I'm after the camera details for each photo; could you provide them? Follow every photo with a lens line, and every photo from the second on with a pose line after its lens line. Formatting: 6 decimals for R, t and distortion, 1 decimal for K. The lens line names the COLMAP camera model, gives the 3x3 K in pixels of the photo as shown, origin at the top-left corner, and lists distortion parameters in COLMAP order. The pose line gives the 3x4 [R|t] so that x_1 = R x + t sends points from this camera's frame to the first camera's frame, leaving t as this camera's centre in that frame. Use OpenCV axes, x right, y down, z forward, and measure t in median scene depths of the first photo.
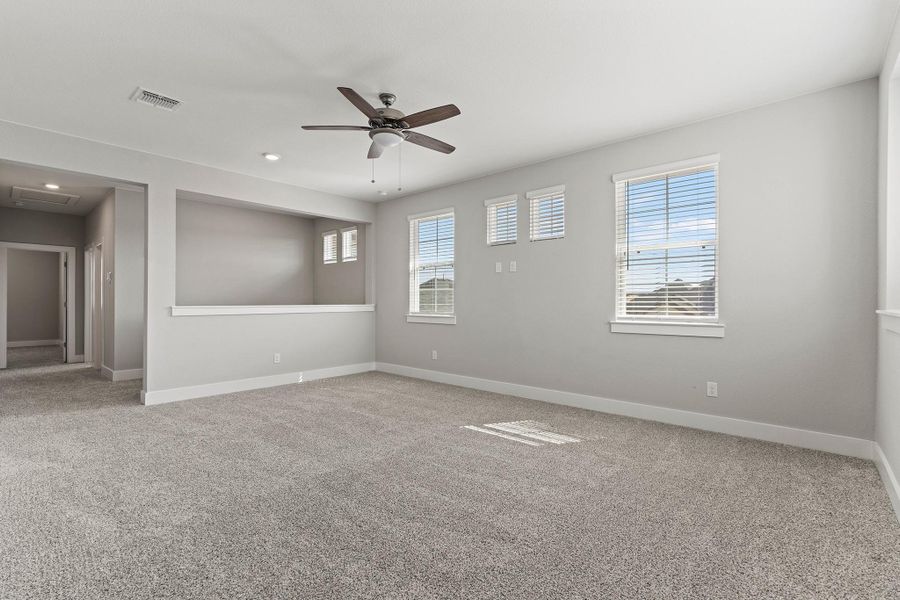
lens RADIAL K [[408.1, 0, 448.8], [0, 408.1, 306.9], [0, 0, 1]] dist [0.003413, 0.000823]
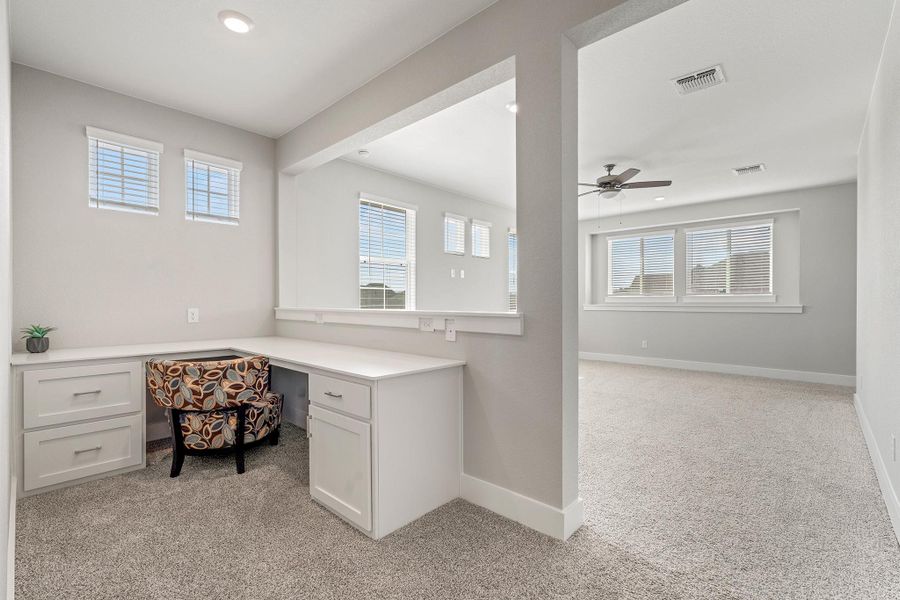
lens RADIAL K [[408.1, 0, 448.1], [0, 408.1, 301.1], [0, 0, 1]] dist [0.003413, 0.000823]
pose [[0.009343, 0.006309, 0.999936, -1.128649], [0.017857, 0.999820, -0.006475, -0.009175], [-0.999797, 0.017916, 0.009228, 1.071591]]
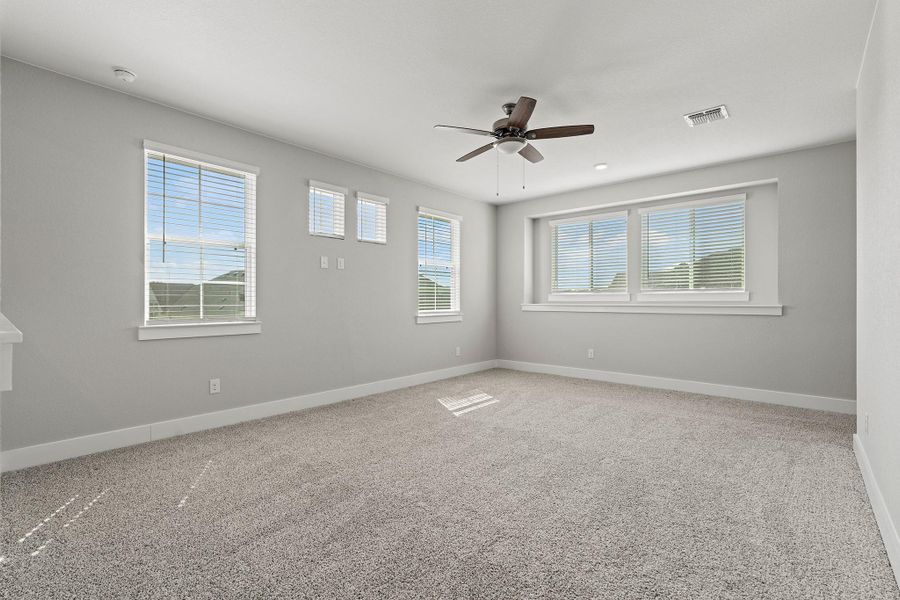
lens RADIAL K [[408.1, 0, 452.0], [0, 408.1, 297.1], [0, 0, 1]] dist [0.003413, 0.000823]
pose [[-0.016558, 0.012198, 0.999789, -0.813305], [0.018236, 0.999763, -0.011895, -0.006416], [-0.999697, 0.018035, -0.016776, 0.789890]]
